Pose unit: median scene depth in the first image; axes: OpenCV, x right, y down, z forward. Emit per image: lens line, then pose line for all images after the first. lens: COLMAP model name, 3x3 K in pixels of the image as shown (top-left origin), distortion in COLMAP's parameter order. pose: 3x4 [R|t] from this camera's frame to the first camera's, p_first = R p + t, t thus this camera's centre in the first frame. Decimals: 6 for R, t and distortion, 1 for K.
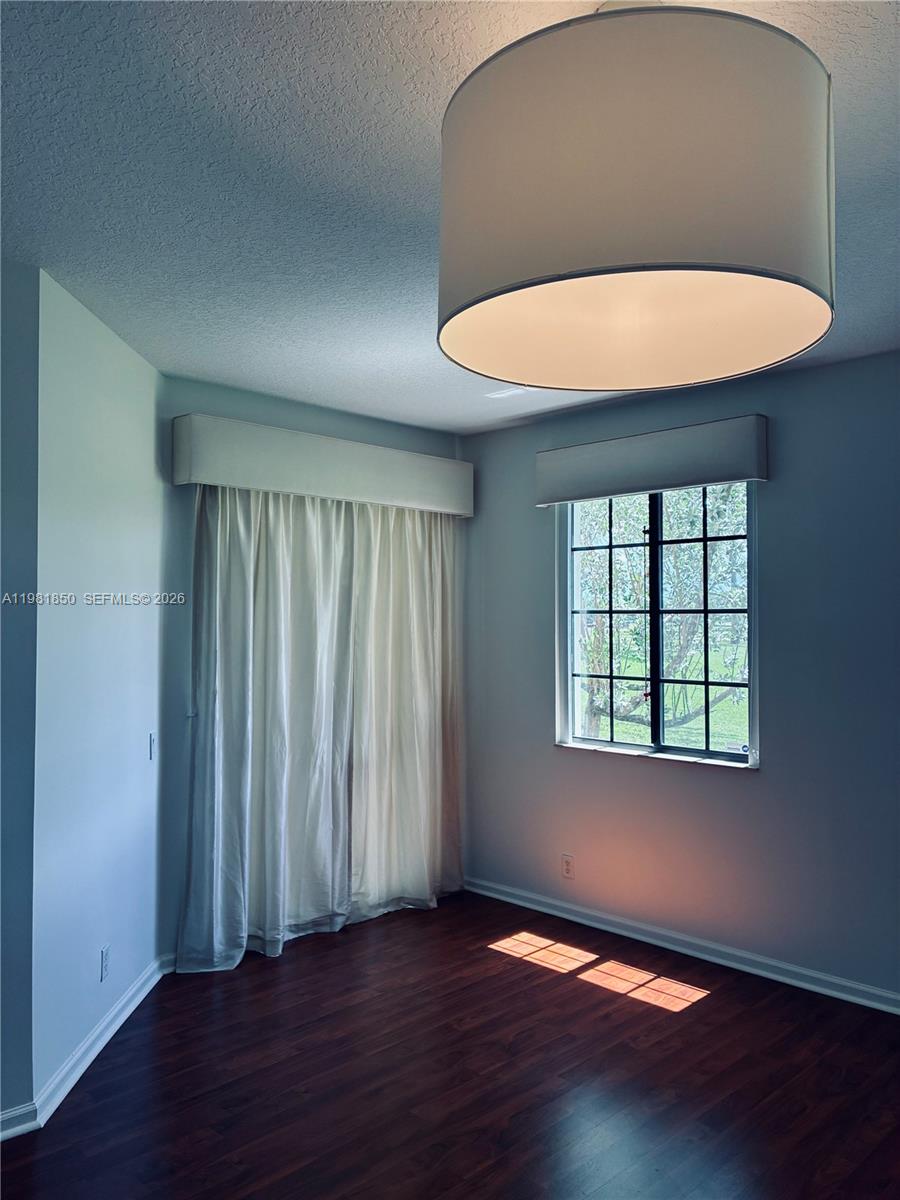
lens RADIAL K [[903.2, 0, 450.6], [0, 903.2, 589.1], [0, 0, 1]] dist [0.055187, -0.056597]
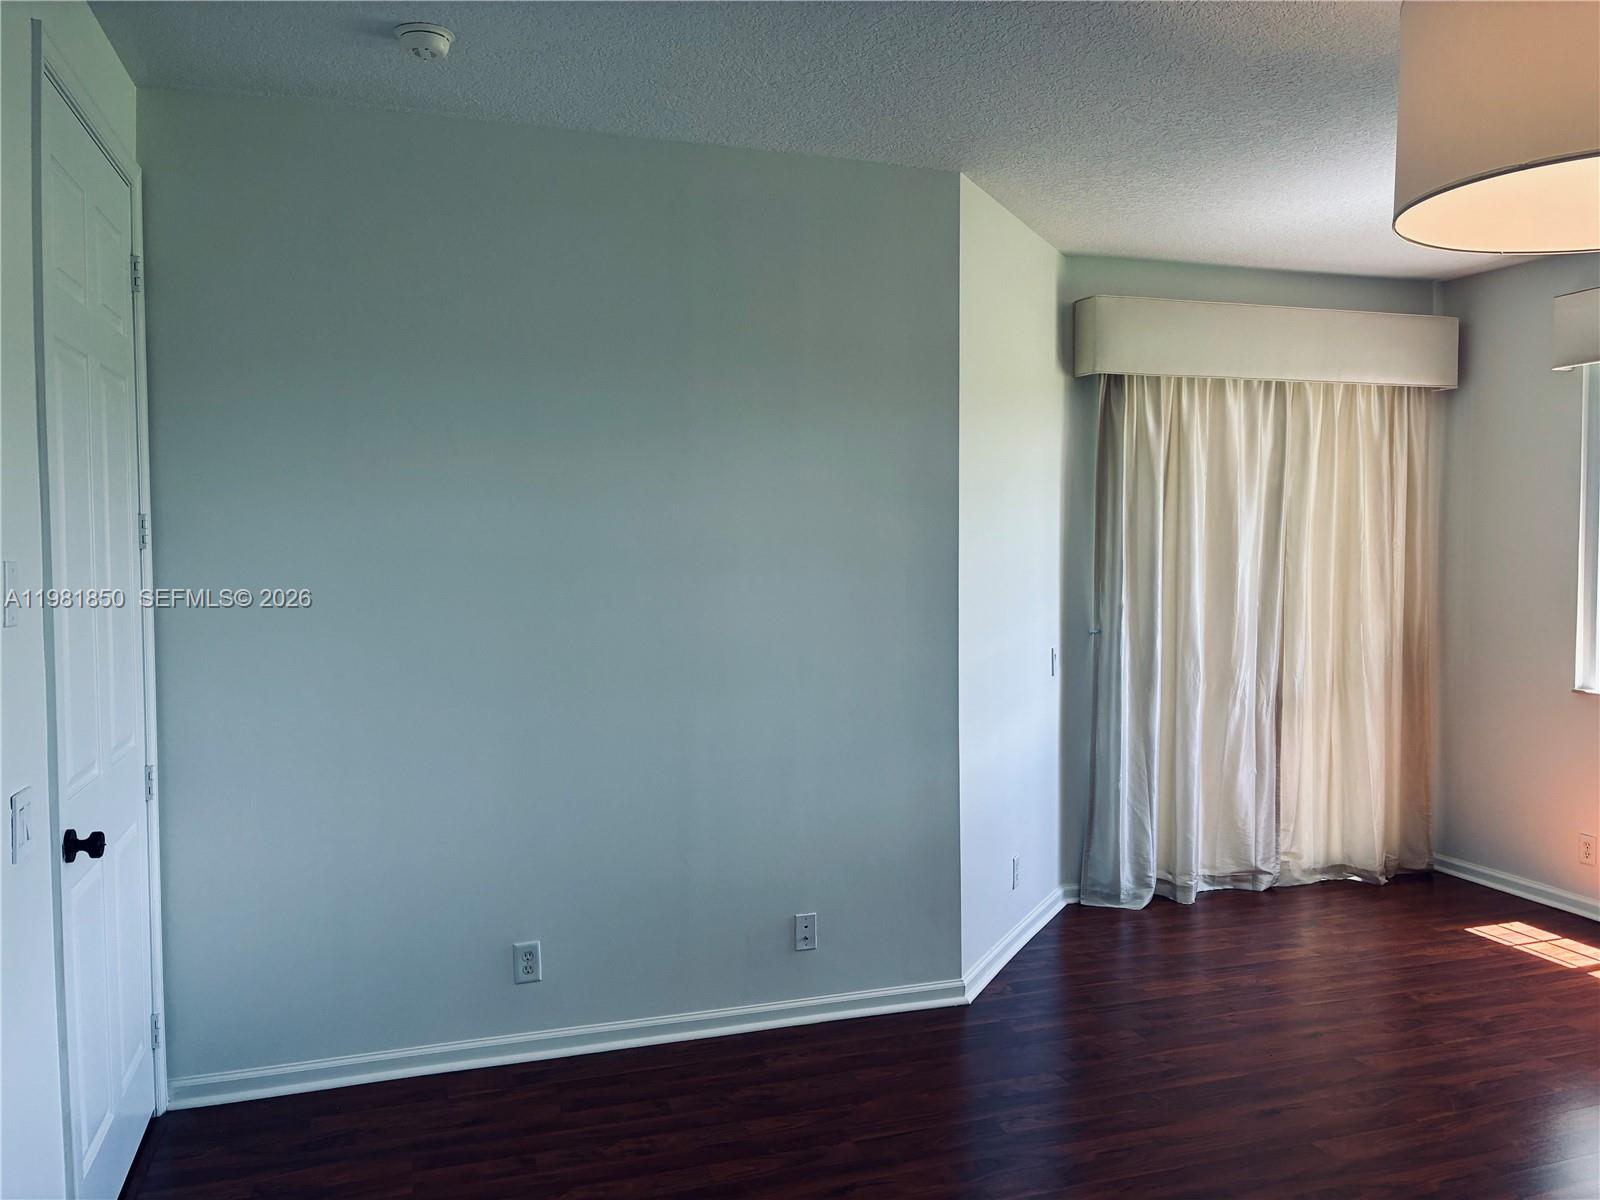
lens RADIAL K [[1204.2, 0, 811.1], [0, 1204.2, 600.8], [0, 0, 1]] dist [0.055187, -0.056597]
pose [[0.890598, 0.017826, -0.454442, 0.012688], [0.020149, 0.996704, 0.078583, 0.006965], [0.454345, -0.079142, 0.887303, -0.202147]]
